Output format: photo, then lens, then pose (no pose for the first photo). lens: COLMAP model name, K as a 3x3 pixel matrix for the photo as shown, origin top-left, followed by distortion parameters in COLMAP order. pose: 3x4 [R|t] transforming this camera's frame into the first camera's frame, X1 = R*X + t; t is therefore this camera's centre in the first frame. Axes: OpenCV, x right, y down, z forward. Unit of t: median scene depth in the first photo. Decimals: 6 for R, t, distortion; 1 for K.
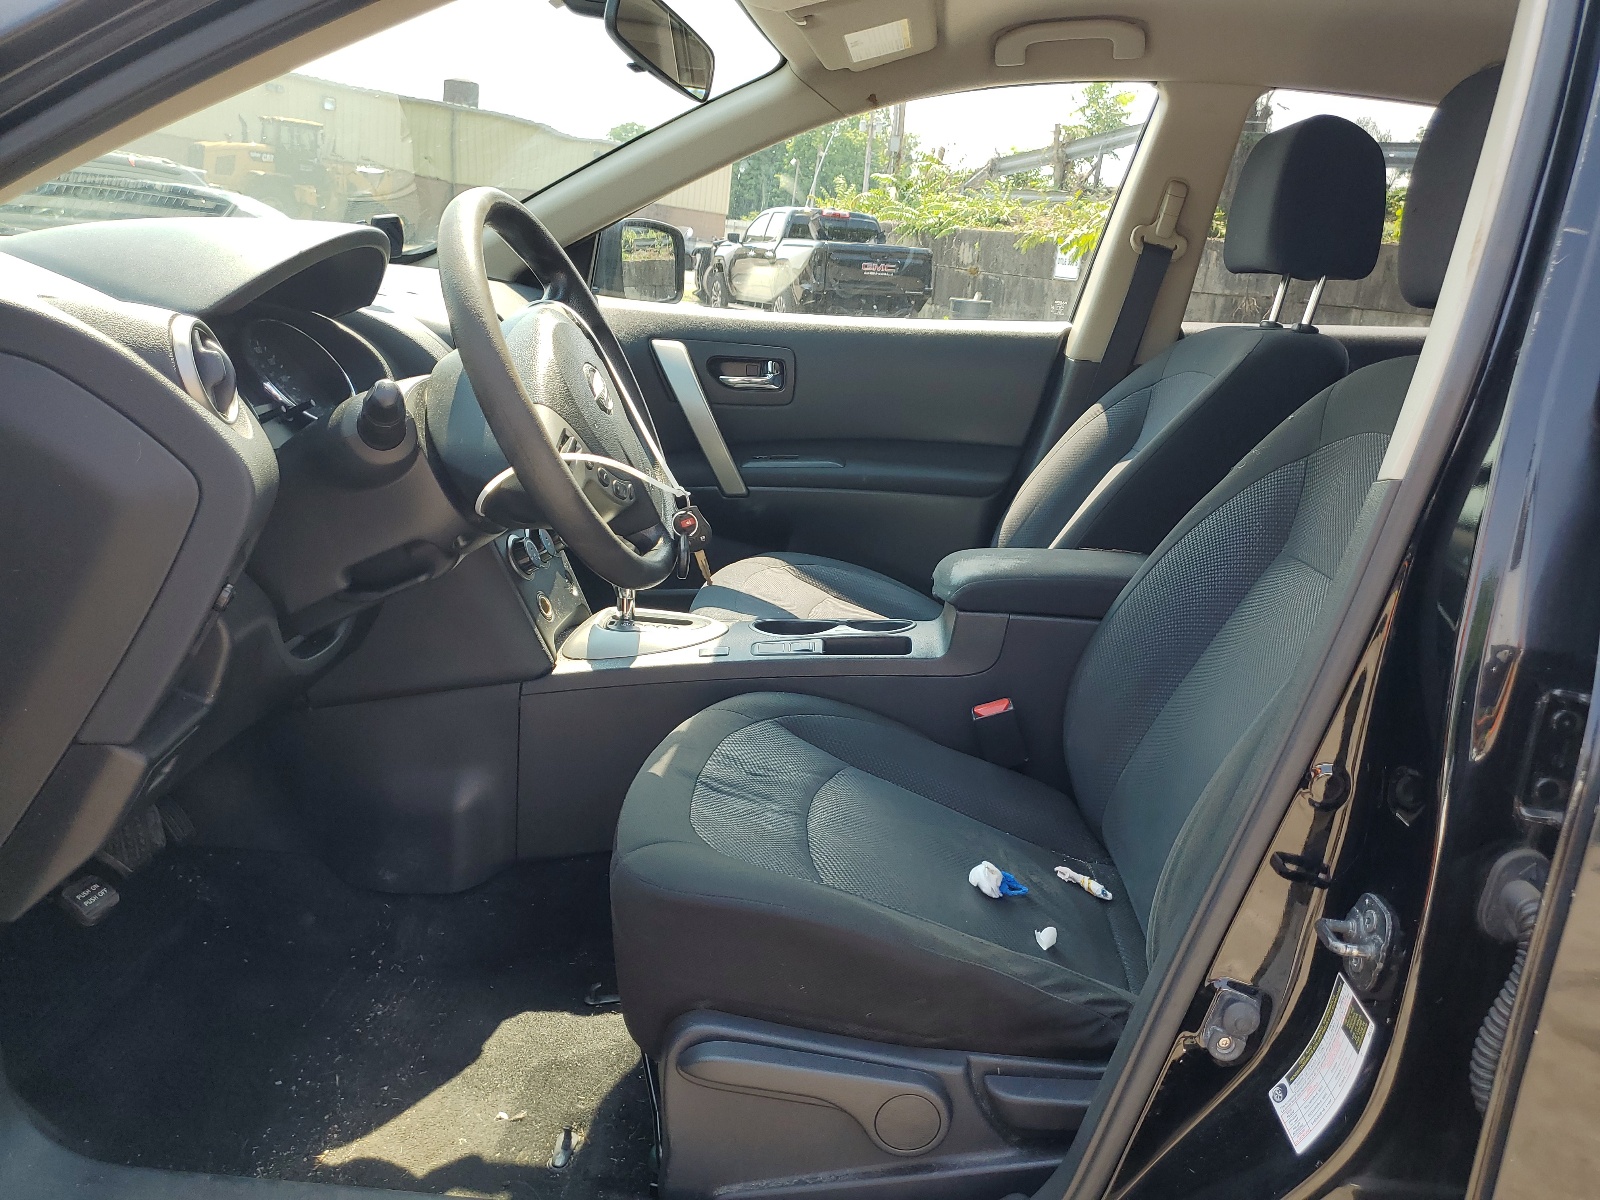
lens RADIAL K [[1235.1, 0, 800.0], [0, 1235.1, 600.0], [0, 0, 1]] dist [-0.004024, -0.002143]
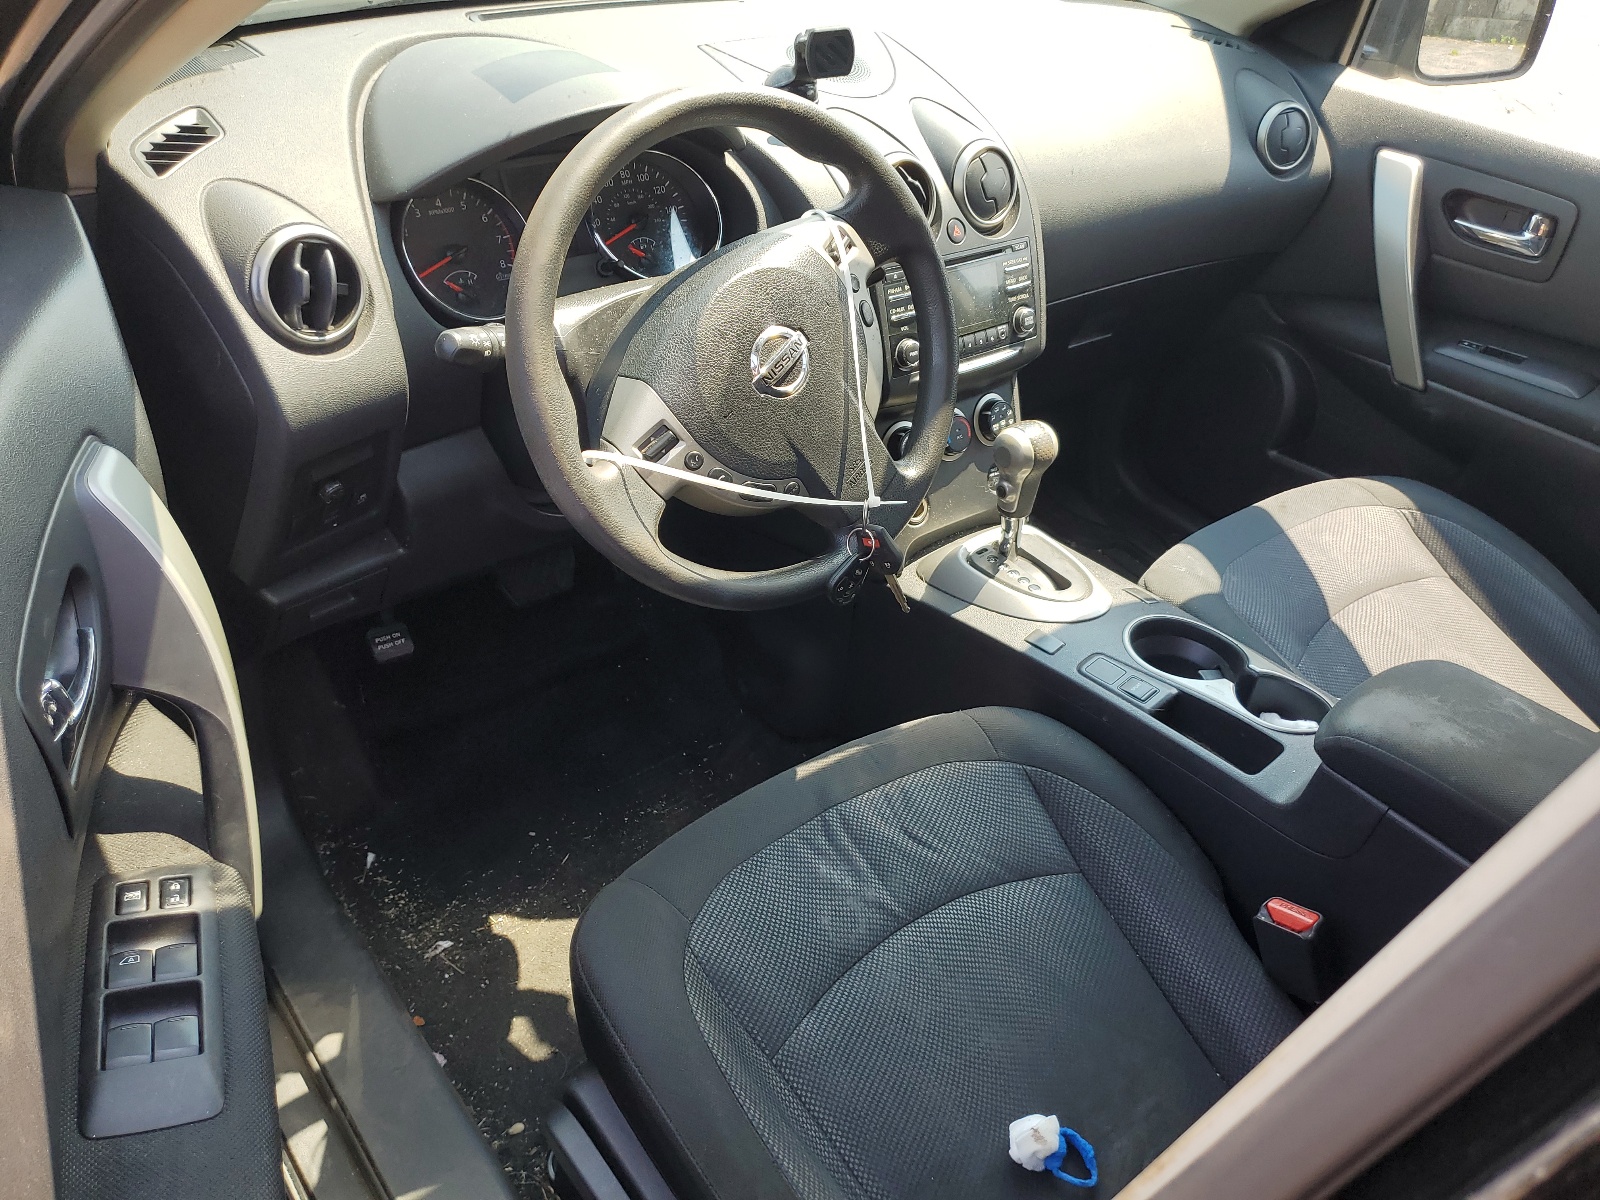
lens RADIAL K [[1235.1, 0, 800.0], [0, 1235.1, 600.0], [0, 0, 1]] dist [-0.004024, -0.002143]
pose [[0.695724, 0.428750, -0.576317, 0.271192], [-0.237436, 0.894492, 0.378825, -0.252175], [0.677932, -0.126719, 0.724121, 0.312838]]
